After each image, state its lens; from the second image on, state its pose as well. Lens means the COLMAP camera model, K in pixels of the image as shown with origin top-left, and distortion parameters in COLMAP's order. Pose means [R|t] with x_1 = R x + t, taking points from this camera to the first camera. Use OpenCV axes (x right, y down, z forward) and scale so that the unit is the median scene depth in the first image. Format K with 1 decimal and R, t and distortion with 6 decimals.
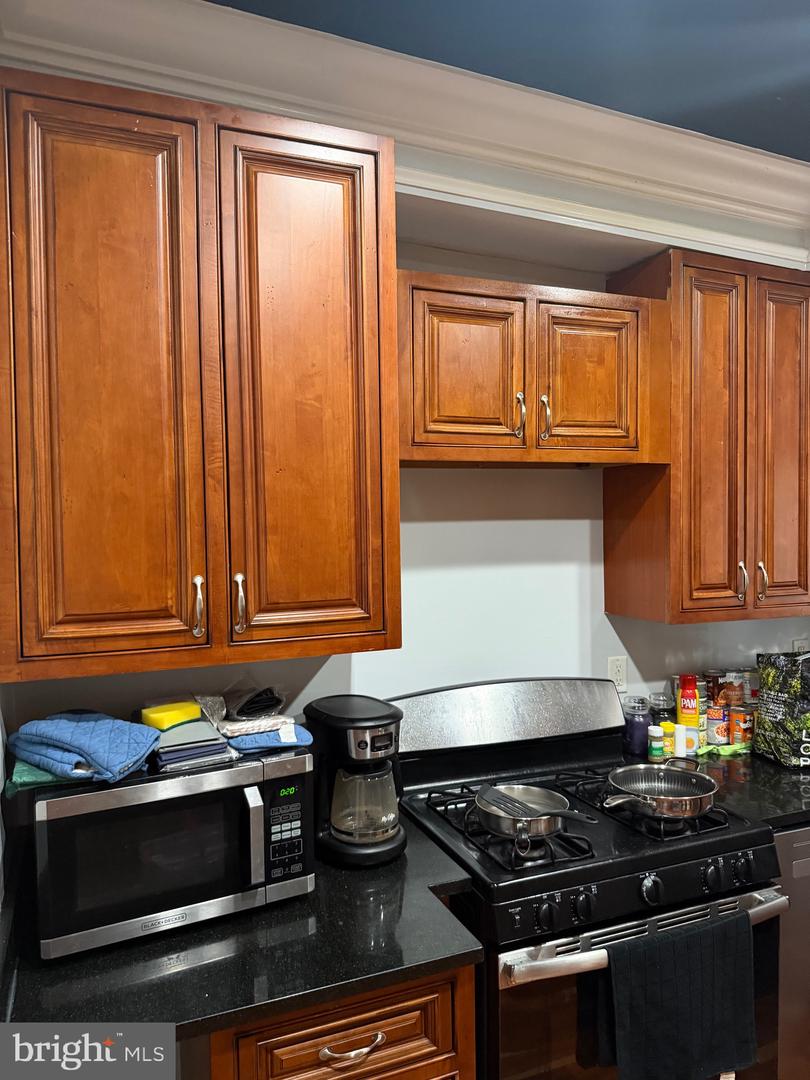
lens RADIAL K [[762.0, 0, 401.2], [0, 762.0, 542.9], [0, 0, 1]] dist [0.006882, -0.041367]
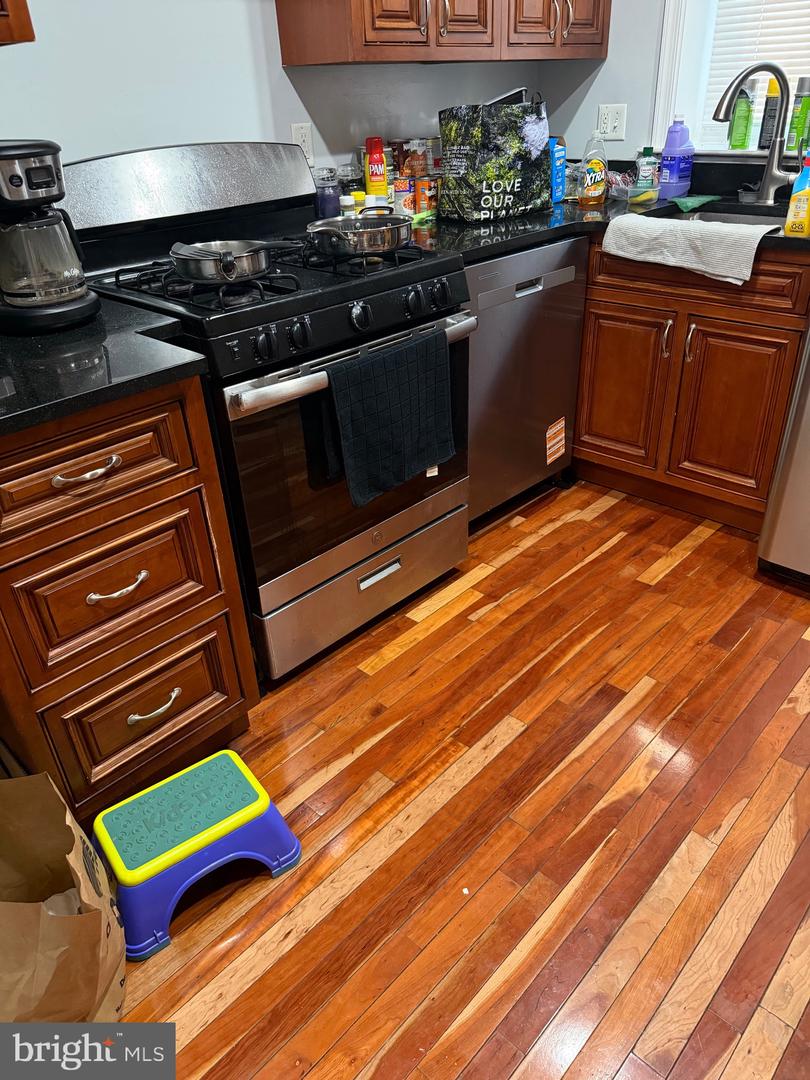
lens RADIAL K [[762.0, 0, 399.8], [0, 762.0, 516.5], [0, 0, 1]] dist [0.006882, -0.041367]
pose [[0.915858, -0.236059, 0.324776, -0.013640], [0.045717, 0.864955, 0.499762, 0.117897], [-0.398890, -0.442864, 0.802968, 0.021700]]
